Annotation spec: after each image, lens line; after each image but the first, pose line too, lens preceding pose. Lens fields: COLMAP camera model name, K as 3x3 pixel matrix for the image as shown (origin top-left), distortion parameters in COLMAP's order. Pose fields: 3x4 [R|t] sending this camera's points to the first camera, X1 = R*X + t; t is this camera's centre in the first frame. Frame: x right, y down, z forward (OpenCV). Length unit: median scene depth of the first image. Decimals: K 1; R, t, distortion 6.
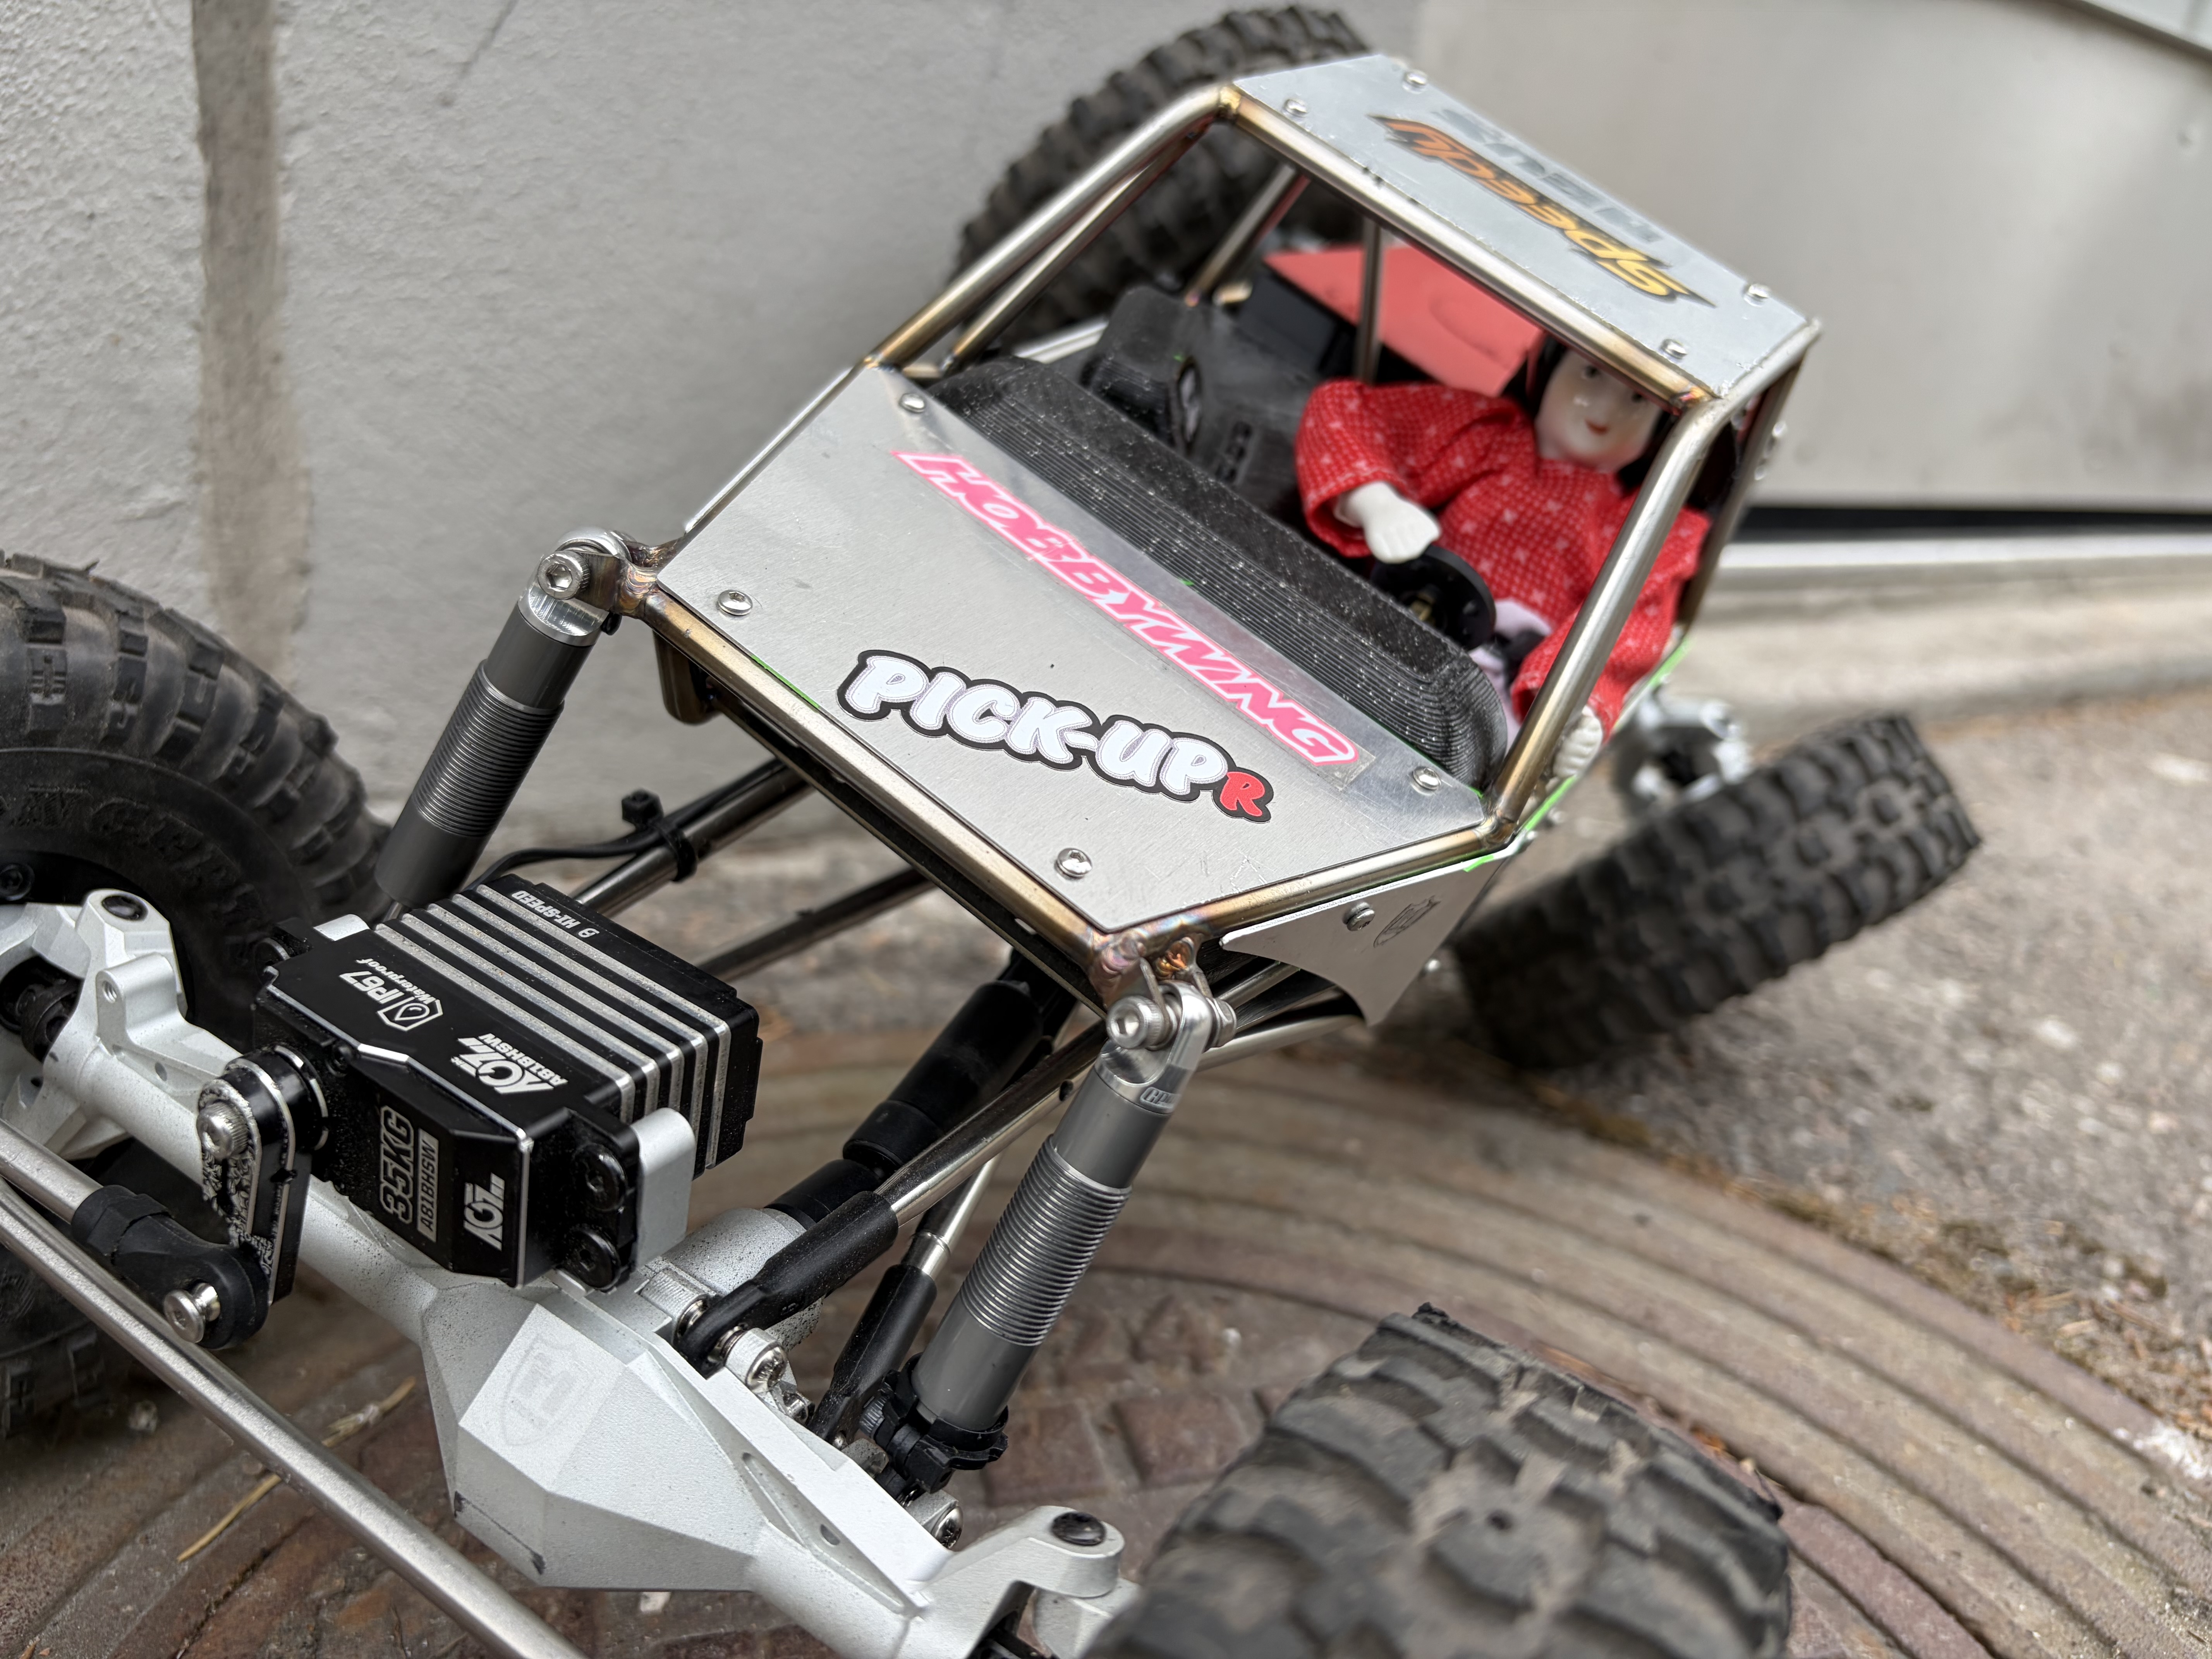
lens RADIAL K [[1714.8, 0, 1107.0], [0, 1714.8, 852.9], [0, 0, 1]] dist [0.021802, -0.046743]
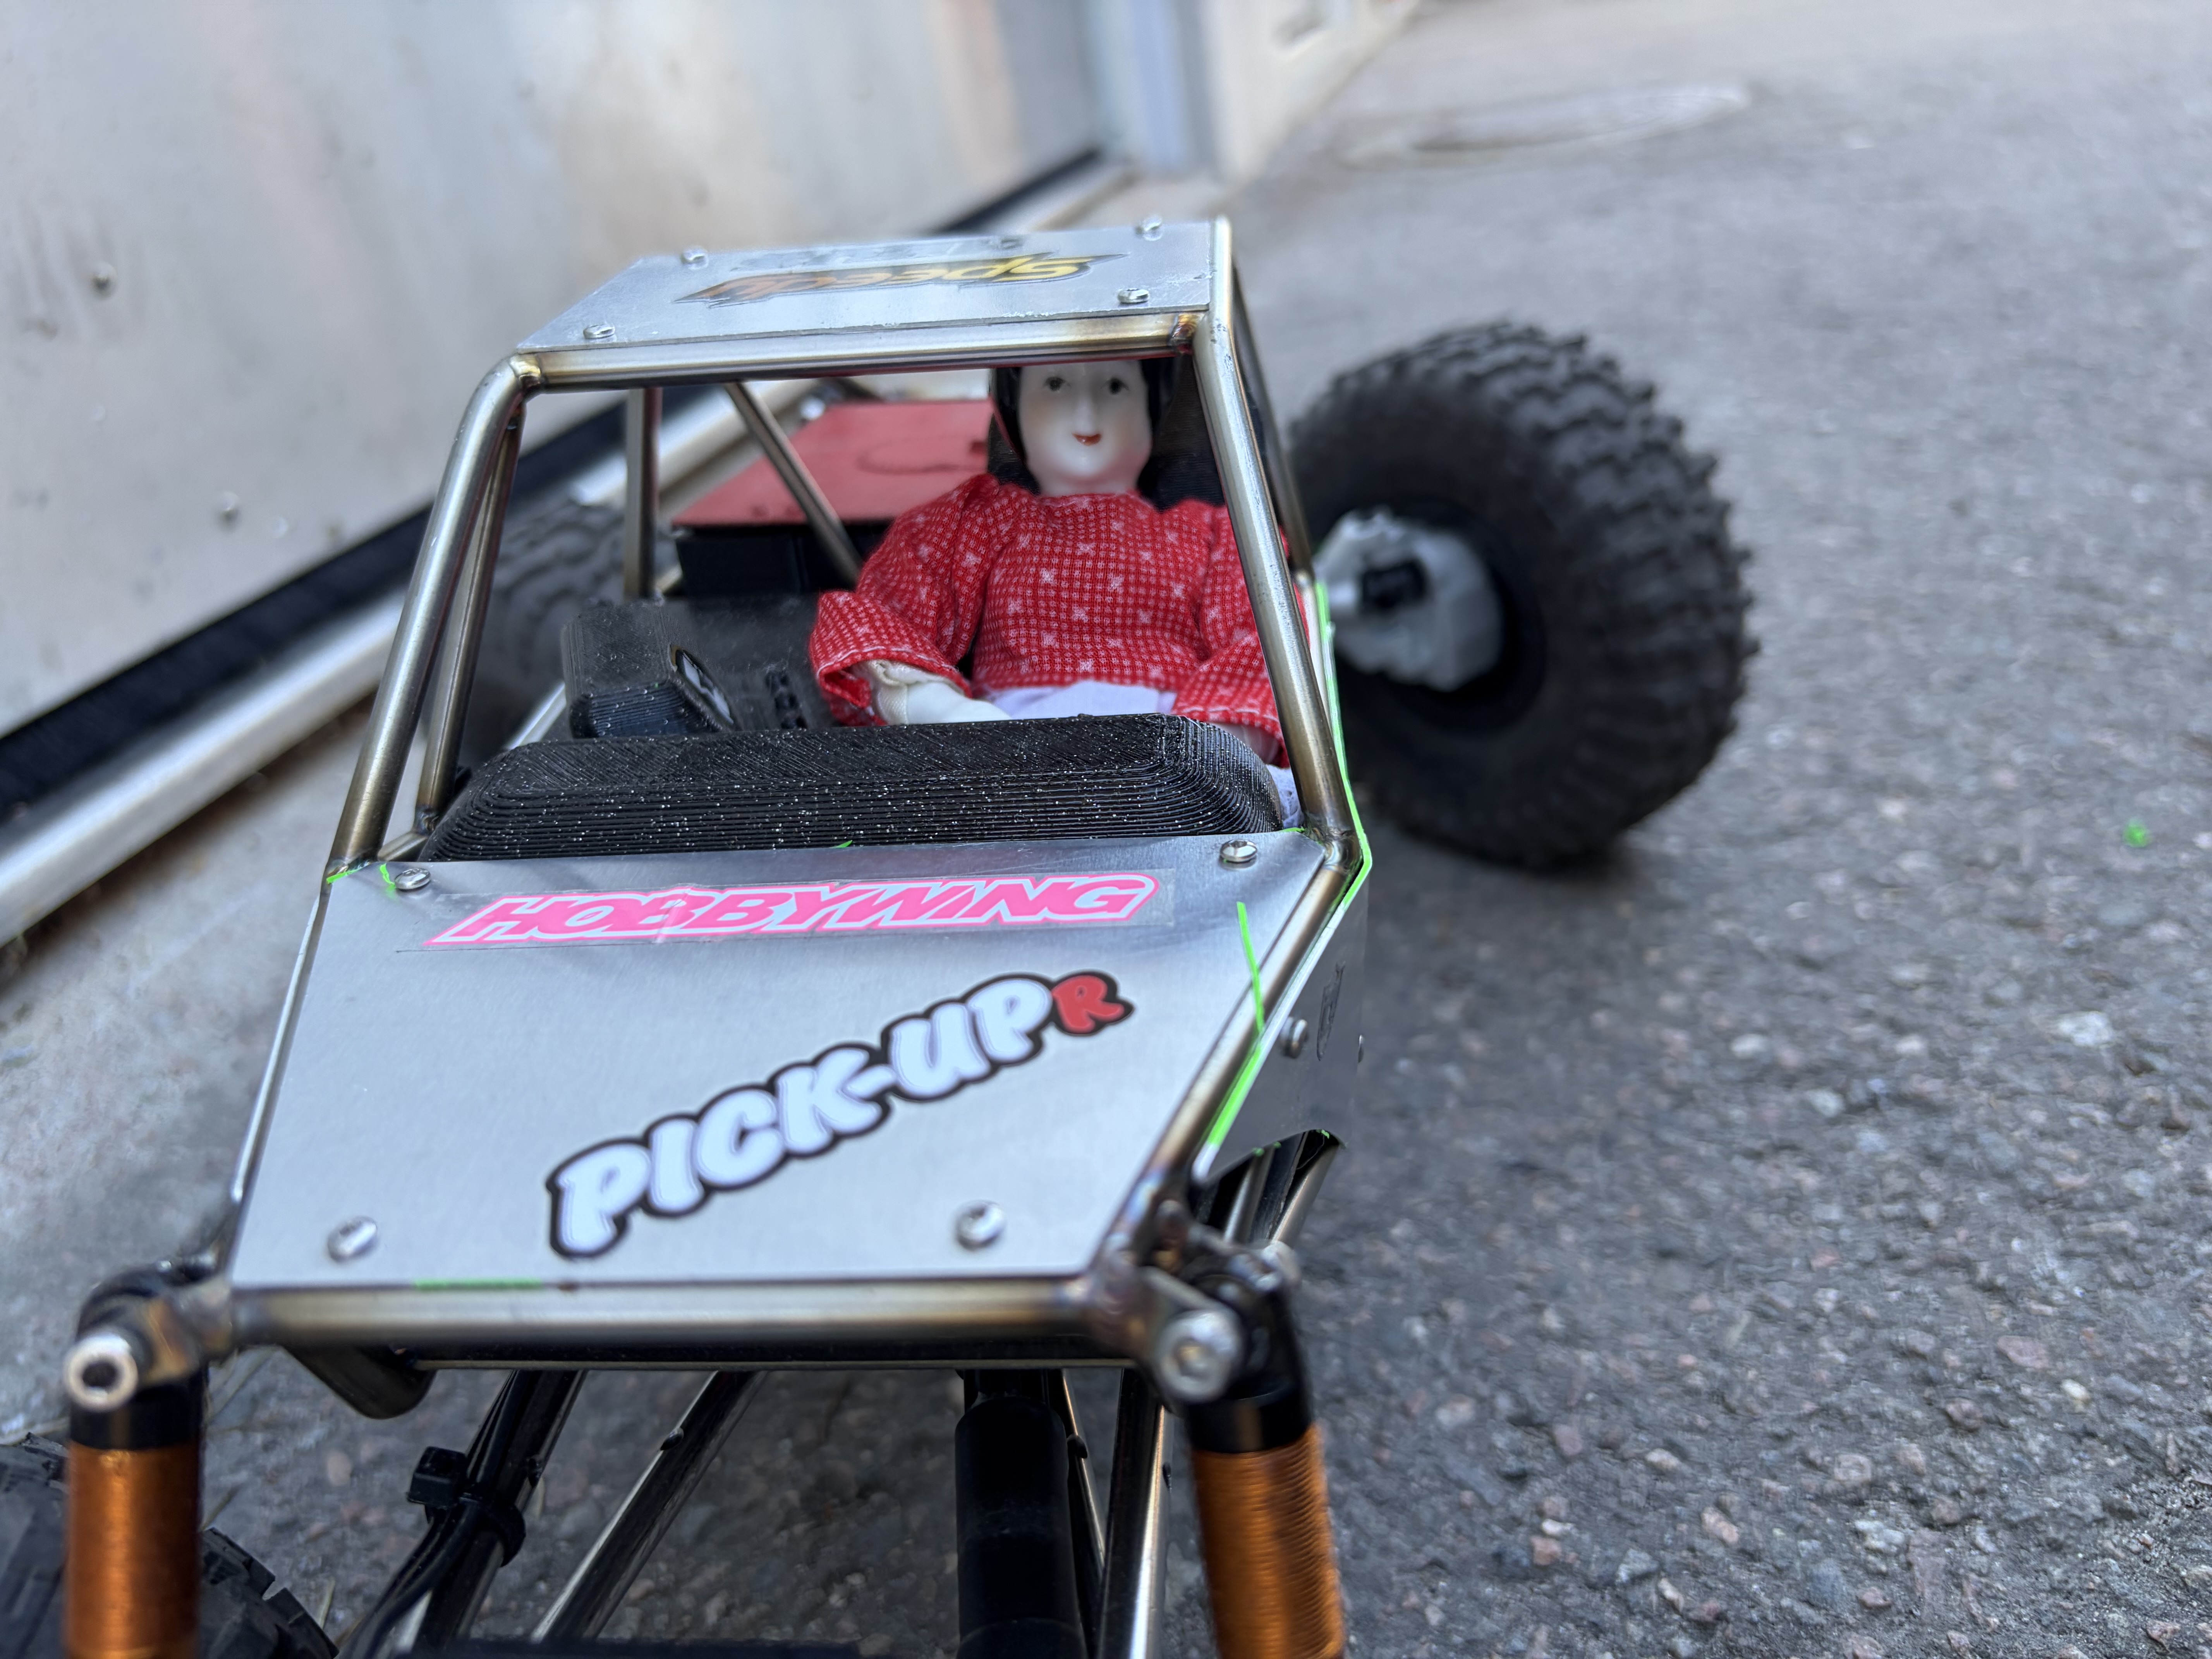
lens RADIAL K [[1714.8, 0, 1096.7], [0, 1714.8, 843.4], [0, 0, 1]] dist [0.021802, -0.046743]
pose [[0.772474, -0.599403, 0.209763, -0.023115], [0.625198, 0.775757, -0.085608, -0.015456], [-0.111412, 0.197273, 0.973997, 0.183404]]
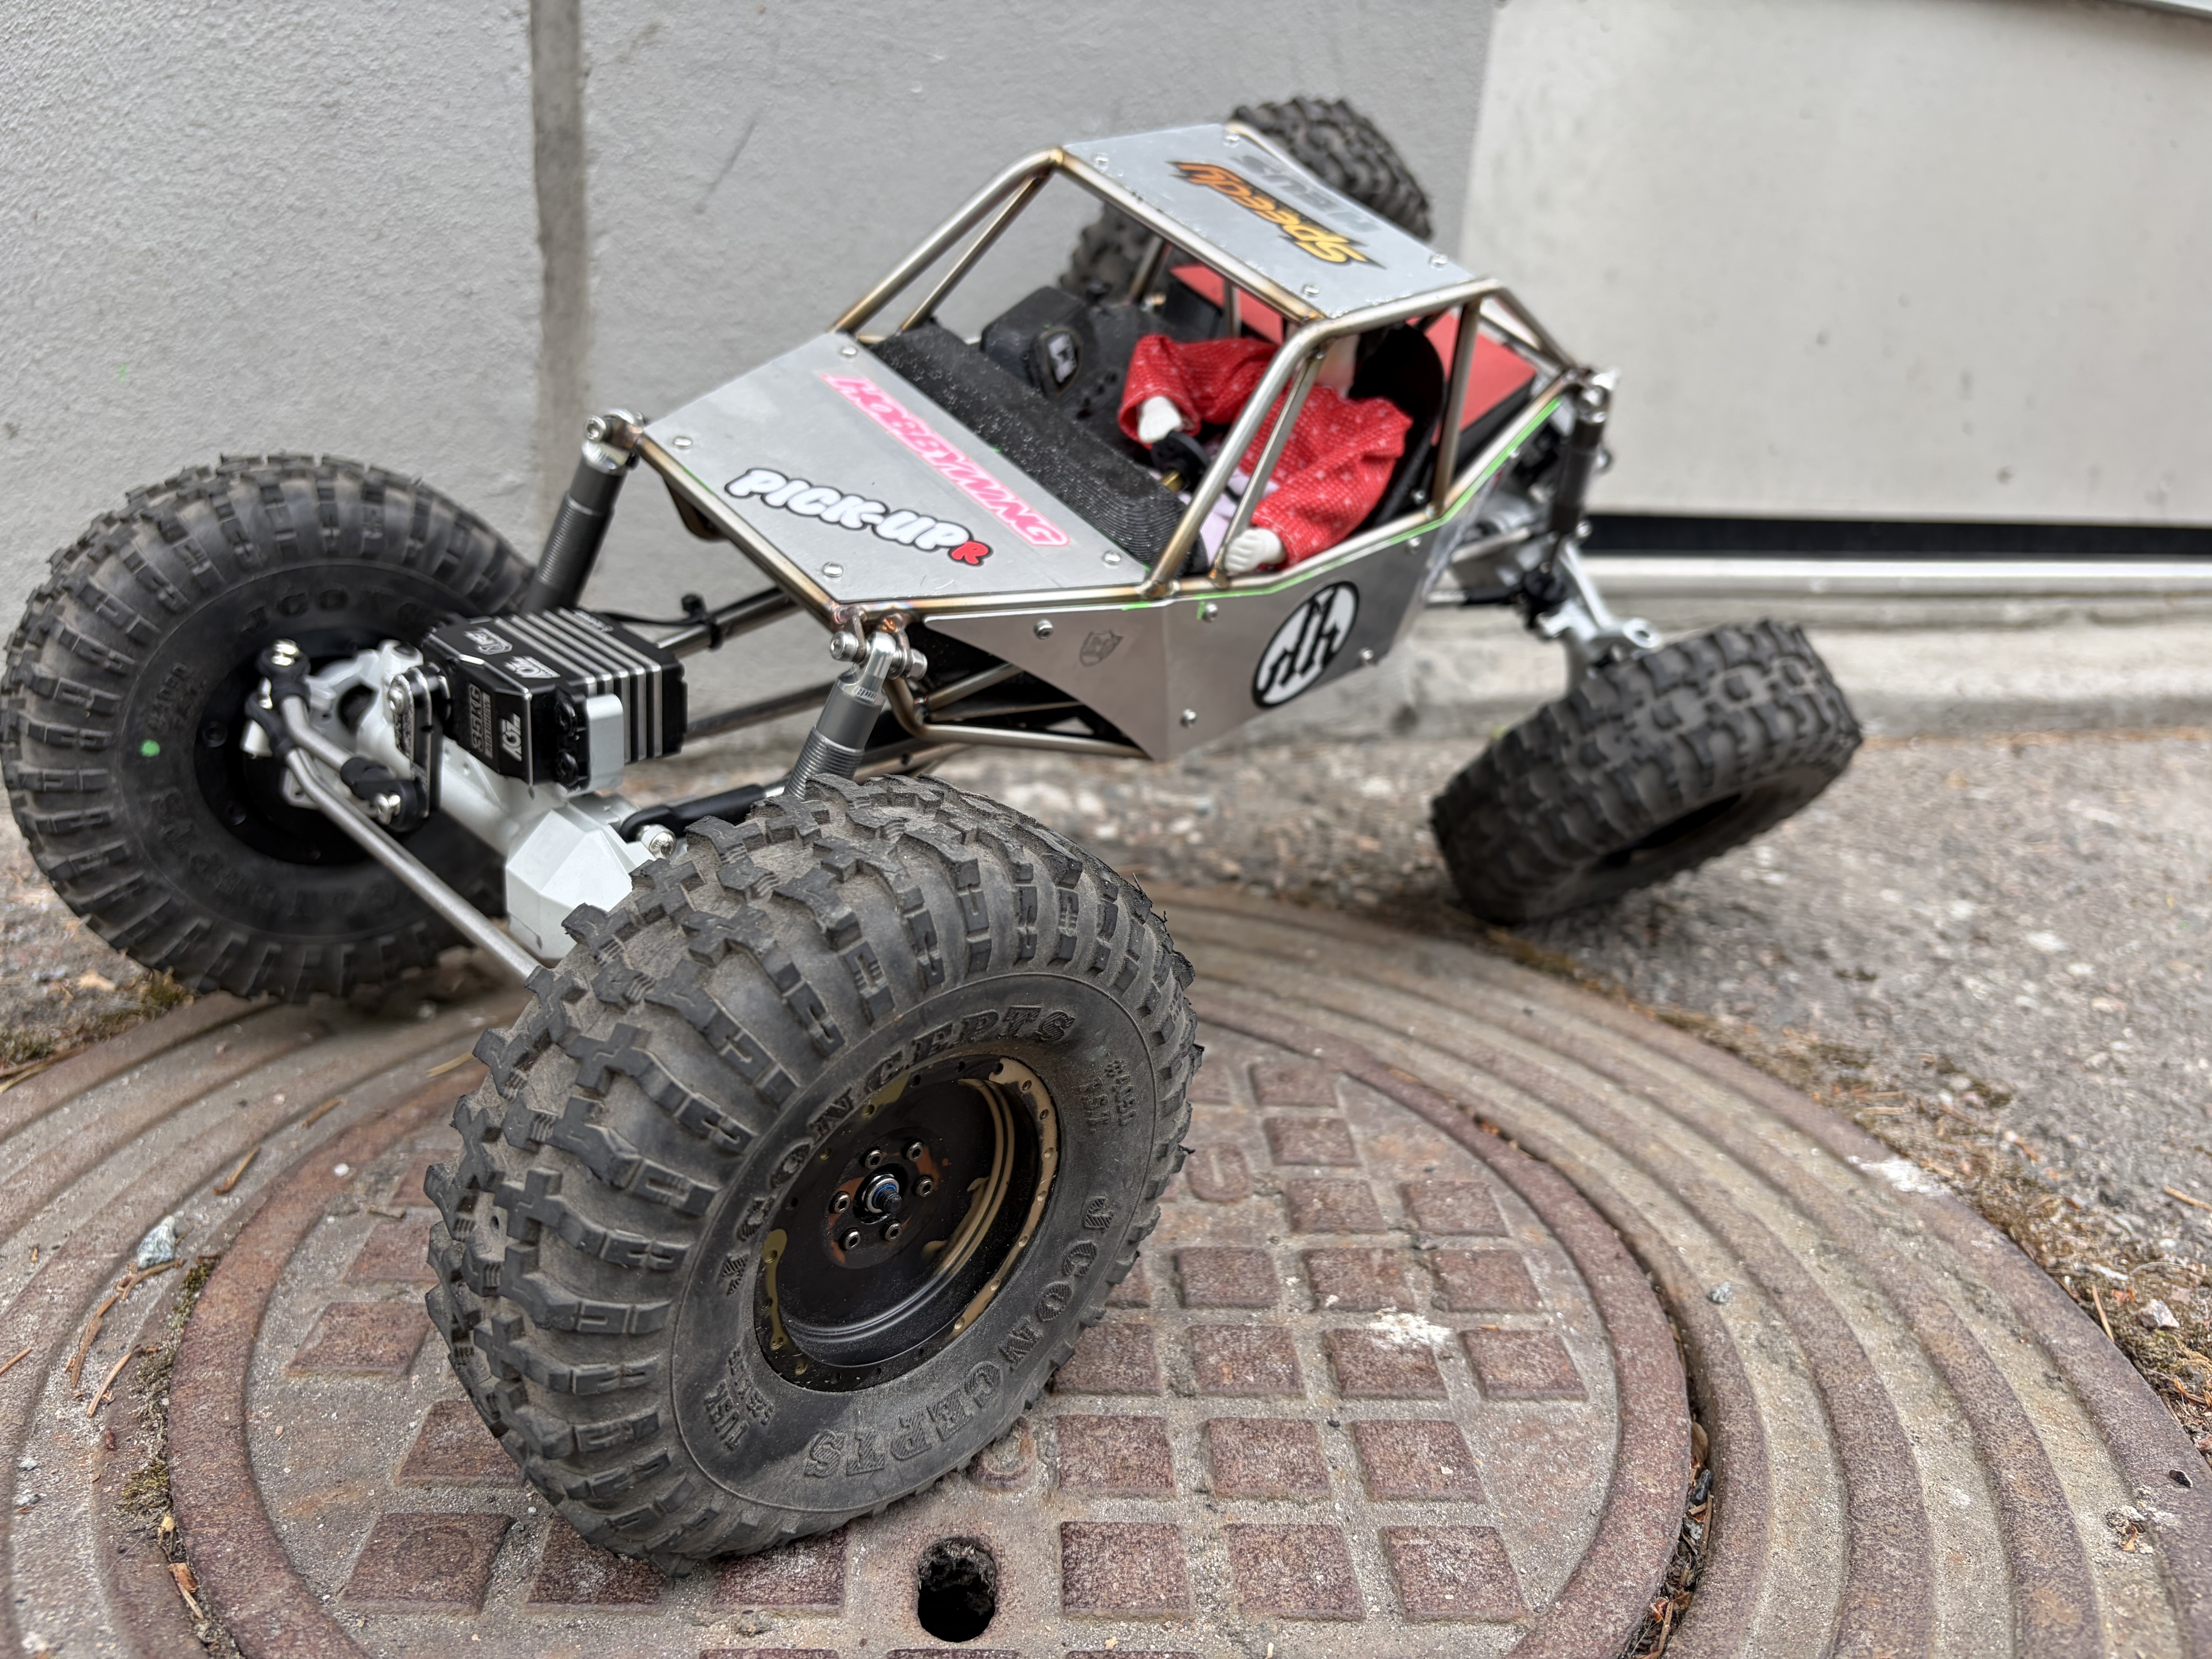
lens RADIAL K [[1714.8, 0, 1138.7], [0, 1714.8, 851.5], [0, 0, 1]] dist [0.021802, -0.046743]
pose [[0.972143, 0.018431, -0.233662, 0.458648], [-0.033077, 0.997715, -0.058919, 0.252914], [0.232042, 0.065007, 0.970531, -0.414234]]
